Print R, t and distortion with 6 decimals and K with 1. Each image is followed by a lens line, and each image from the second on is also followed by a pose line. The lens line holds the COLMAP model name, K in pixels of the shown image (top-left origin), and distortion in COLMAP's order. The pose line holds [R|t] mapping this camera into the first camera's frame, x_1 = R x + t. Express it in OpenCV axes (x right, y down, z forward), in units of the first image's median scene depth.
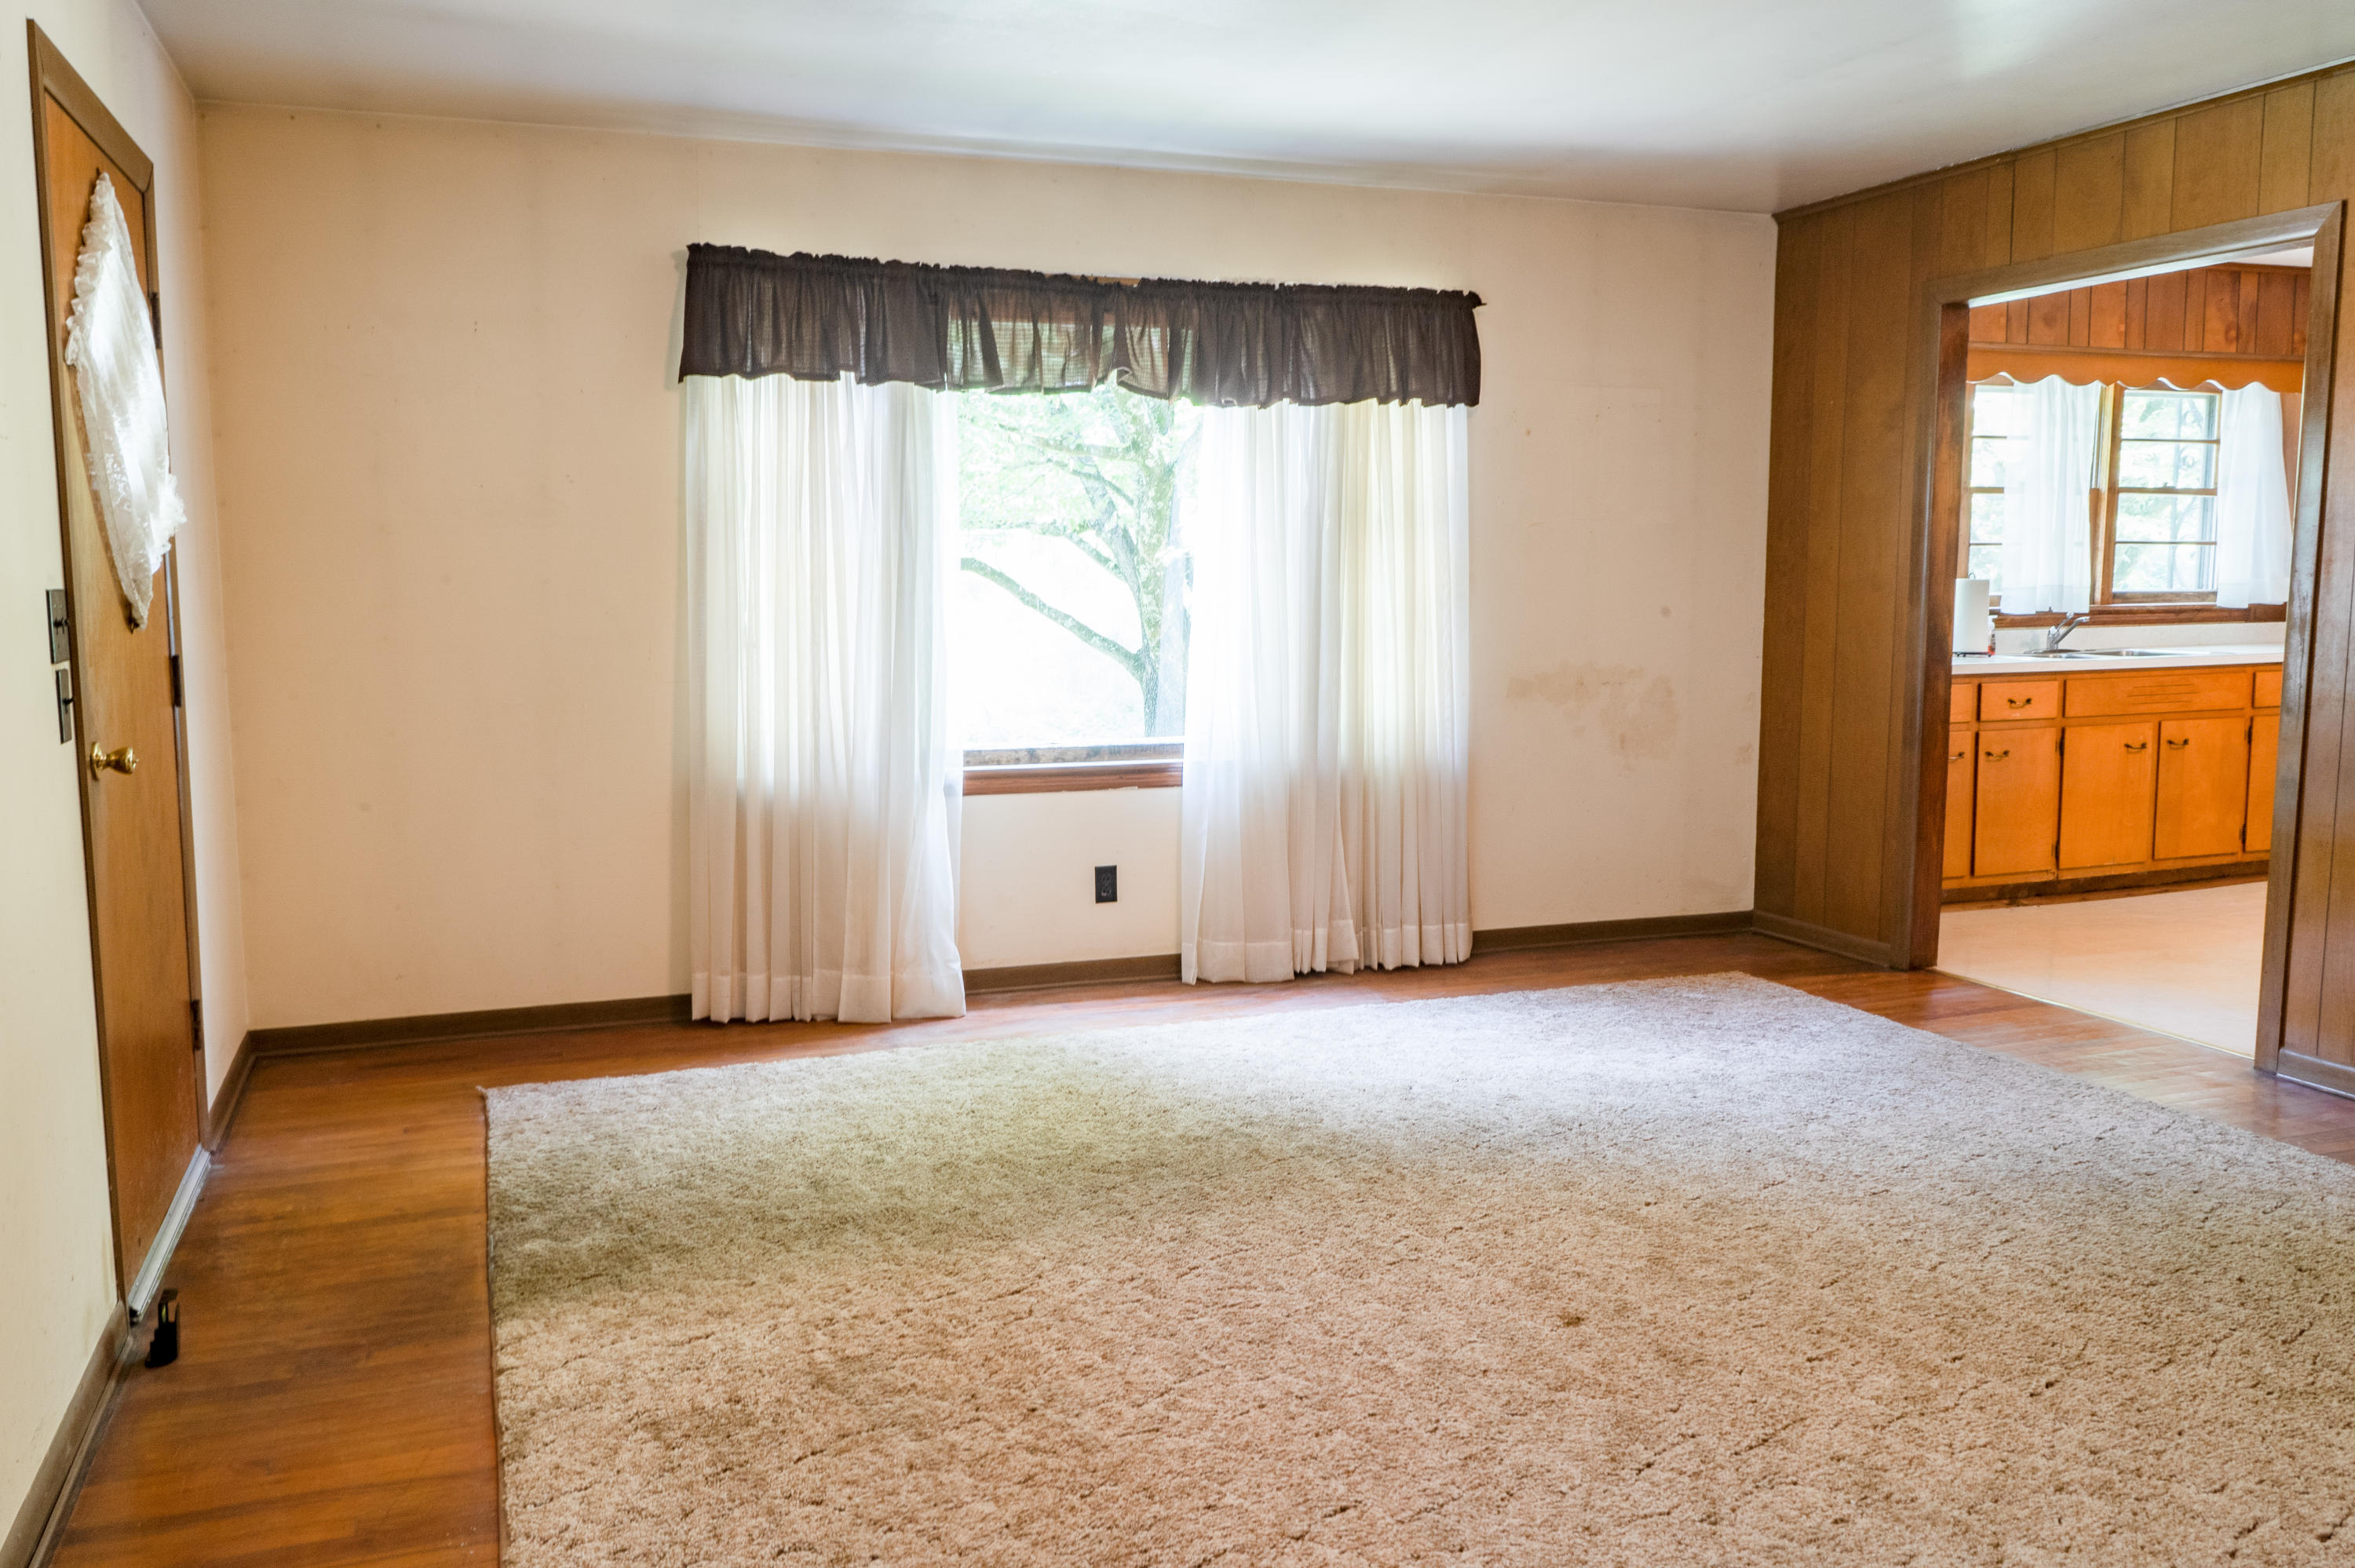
lens RADIAL K [[1890.0, 0, 1177.5], [0, 1890.0, 784.0], [0, 0, 1]] dist [-0.008664, -0.000034]
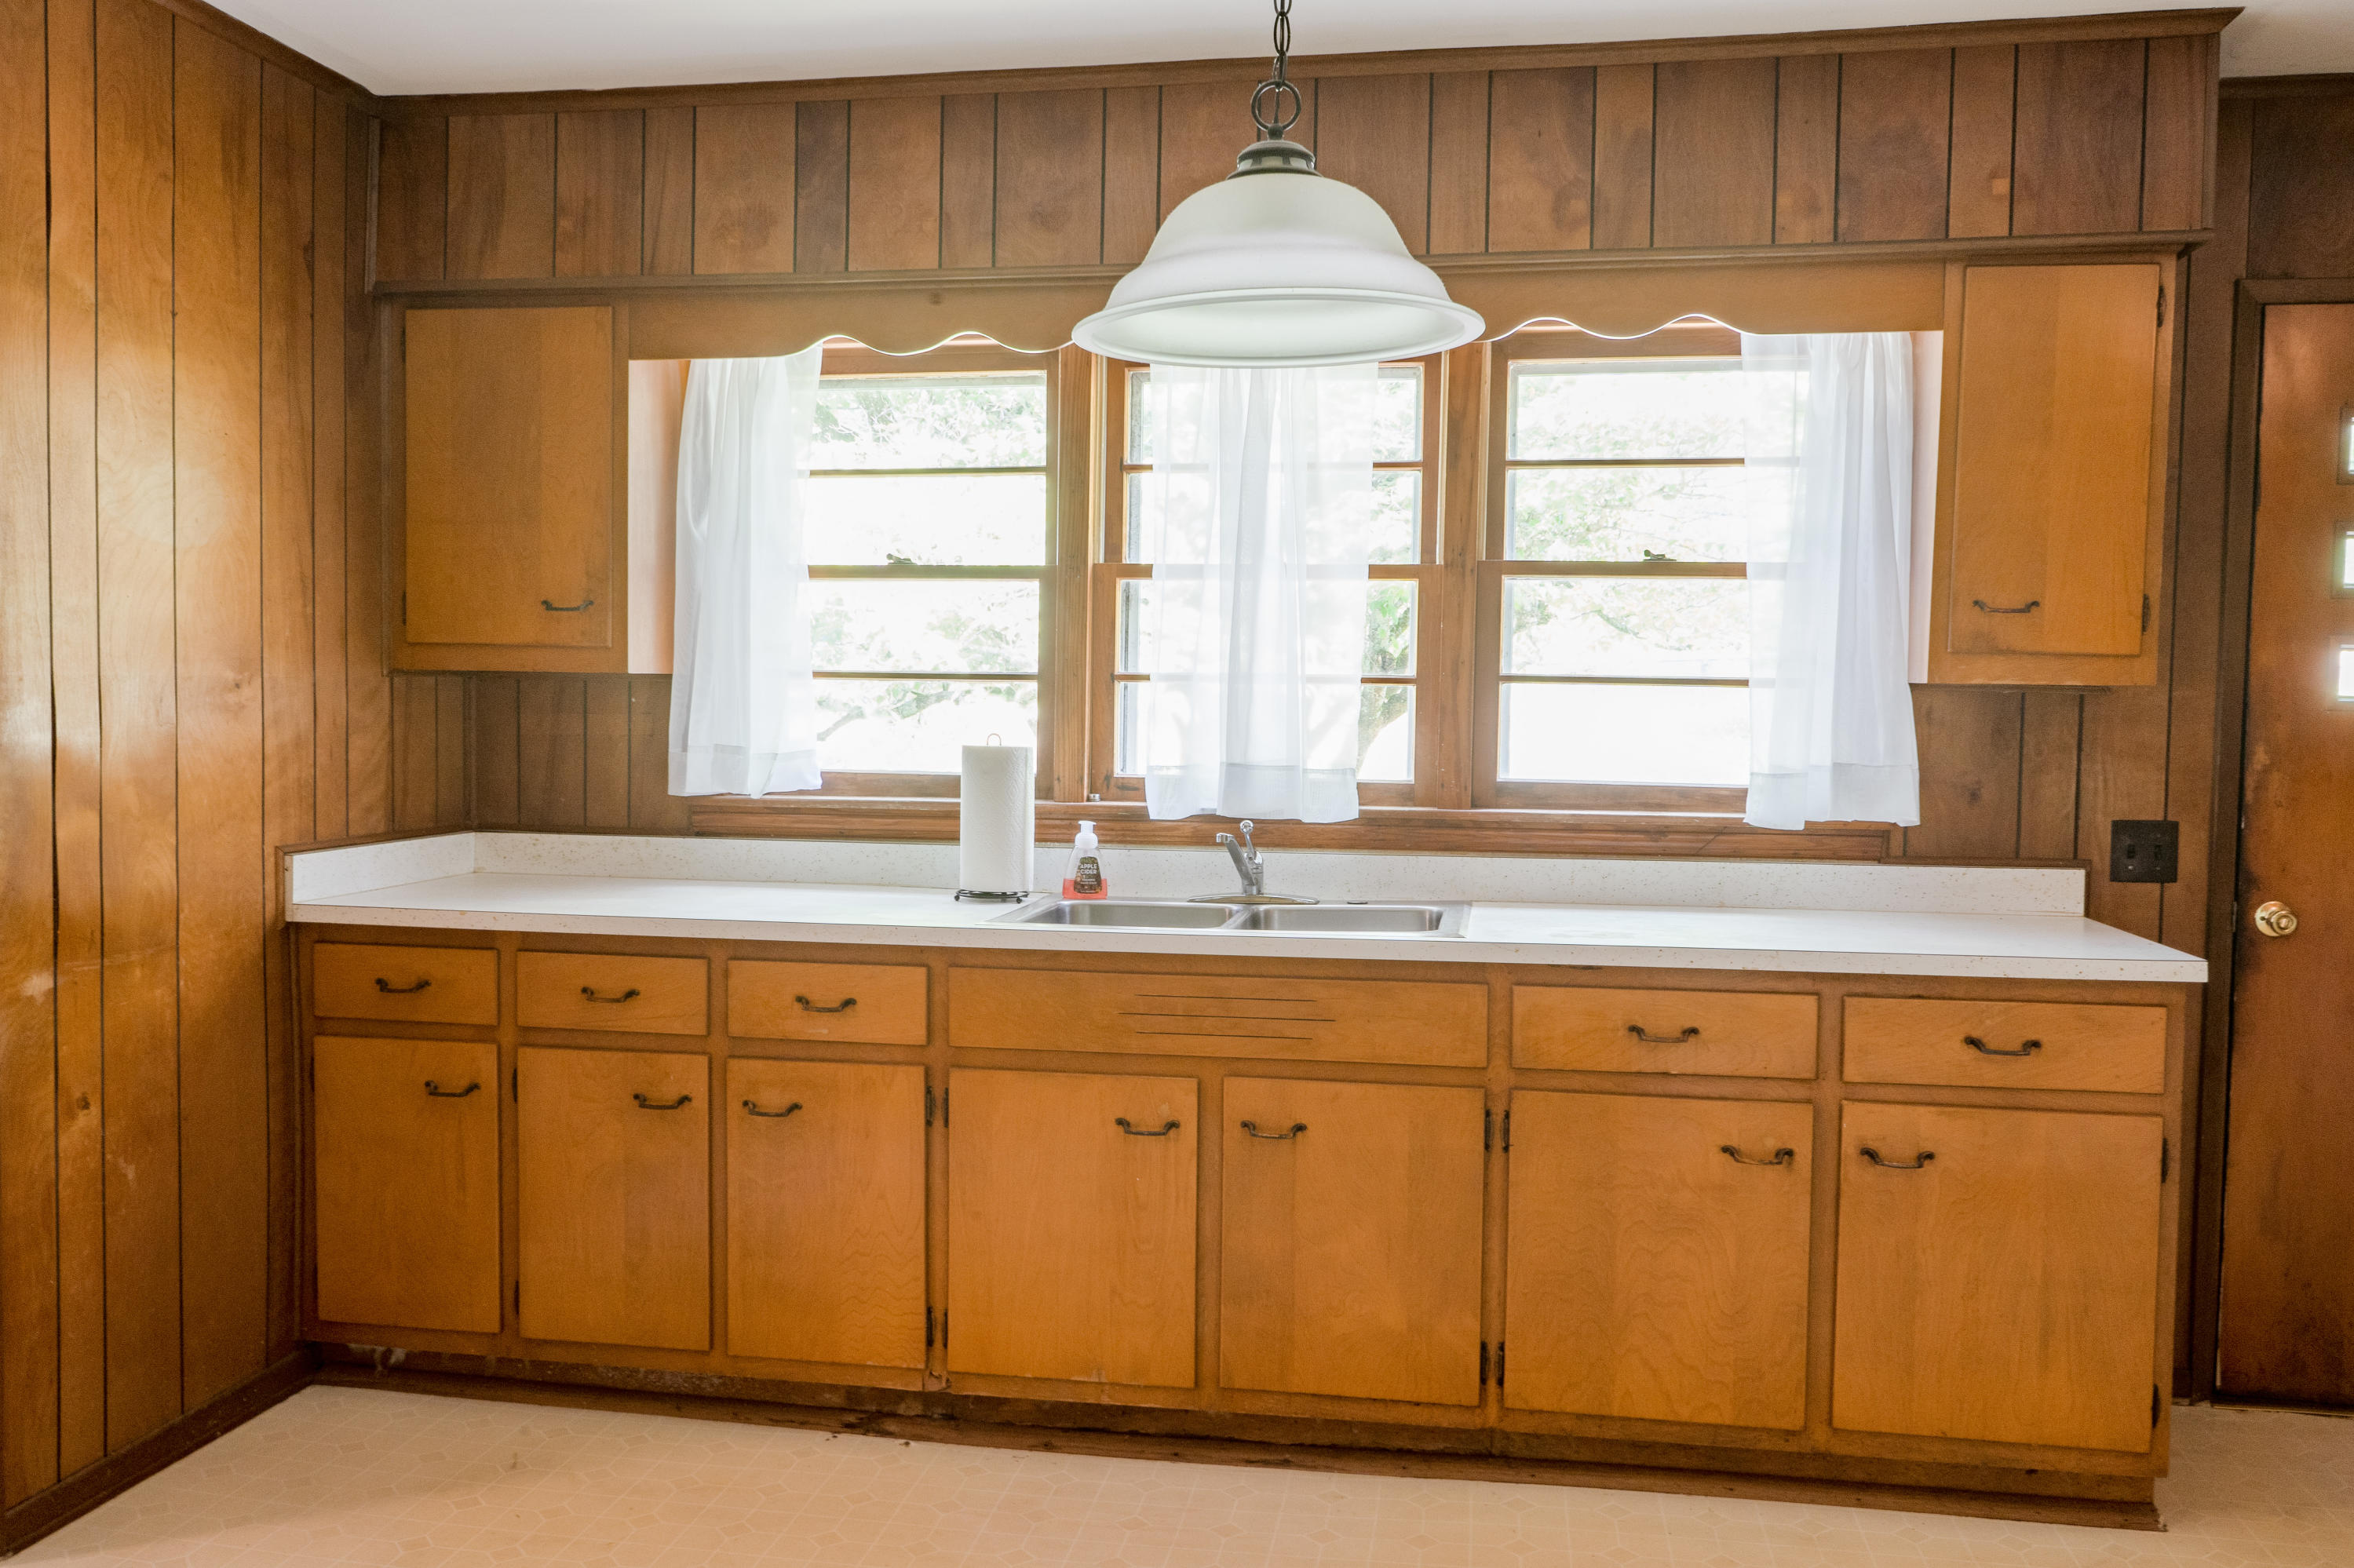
lens RADIAL K [[1889.3, 0, 1177.0], [0, 1889.3, 784.0], [0, 0, 1]] dist [-0.008664, -0.000034]
pose [[0.858808, 0.040455, -0.510698, 0.712847], [-0.076242, 0.995869, -0.049325, -0.076732], [0.506593, 0.081297, 0.858344, 0.588897]]
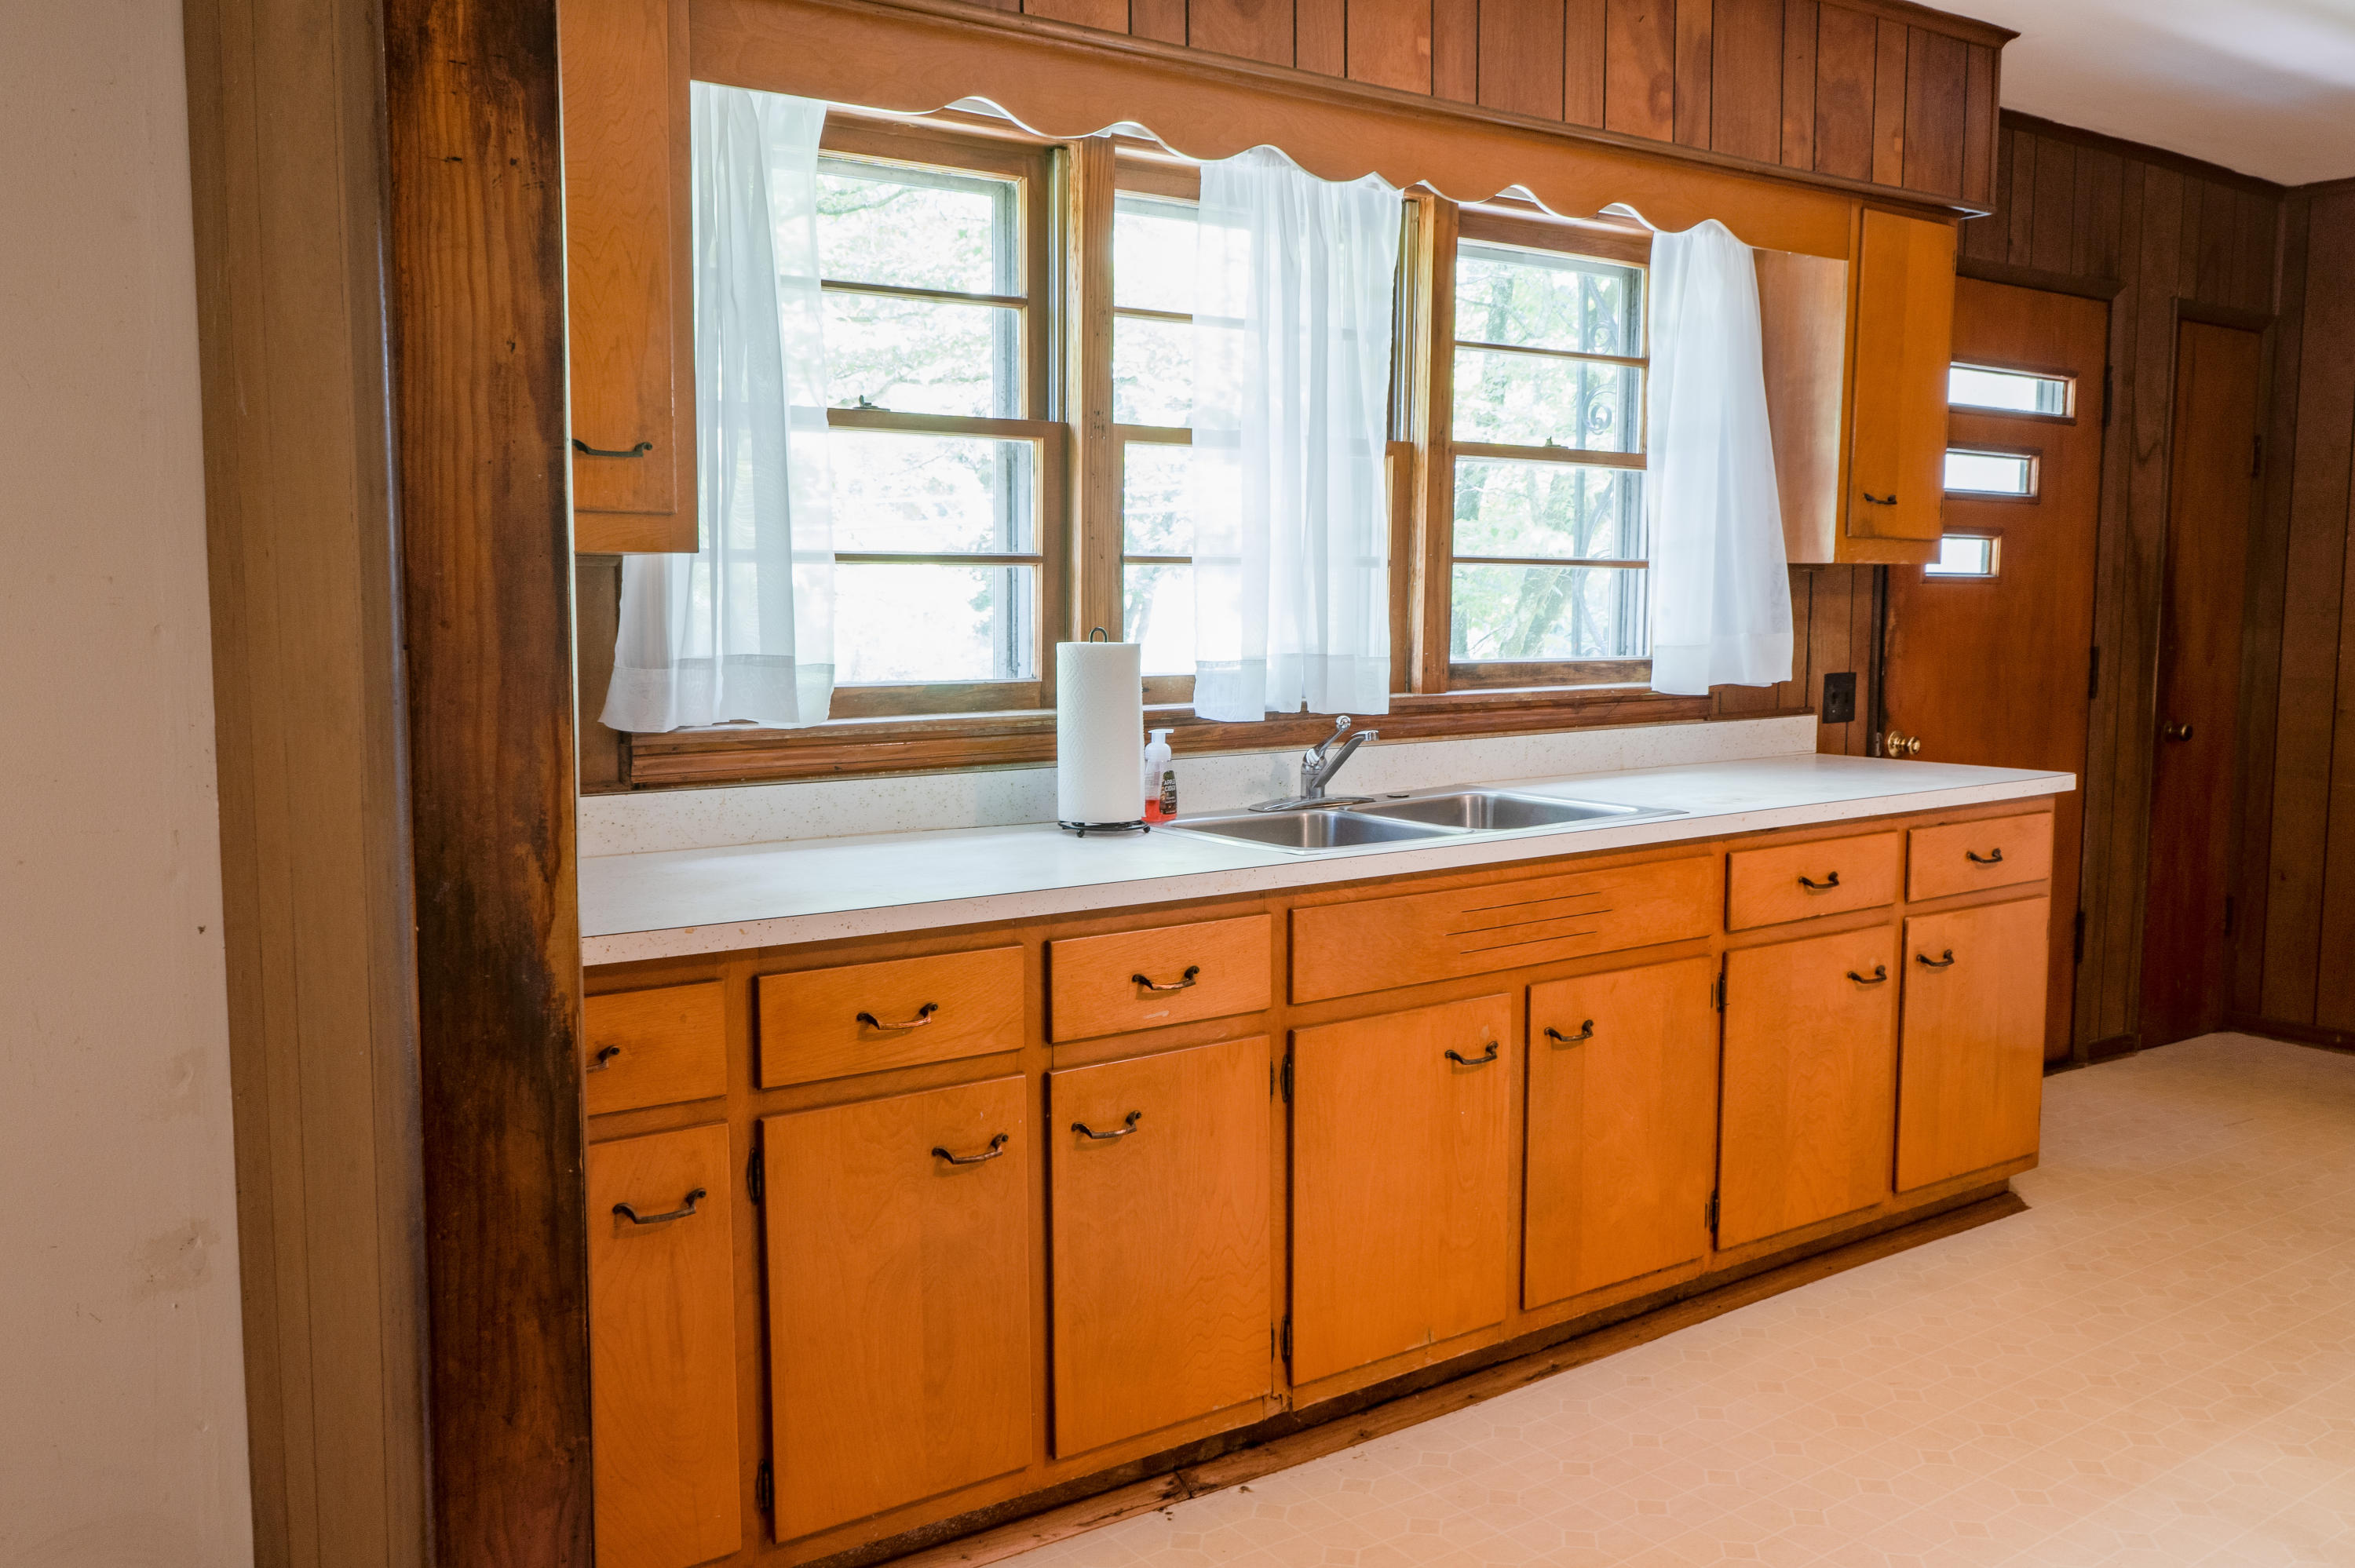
lens RADIAL K [[1890.0, 0, 1177.5], [0, 1890.0, 784.0], [0, 0, 1]] dist [-0.008664, -0.000034]
pose [[0.969610, -0.018904, 0.243923, 0.334478], [0.022413, 0.999681, -0.011618, -0.072462], [-0.243626, 0.016732, 0.969725, 0.594548]]
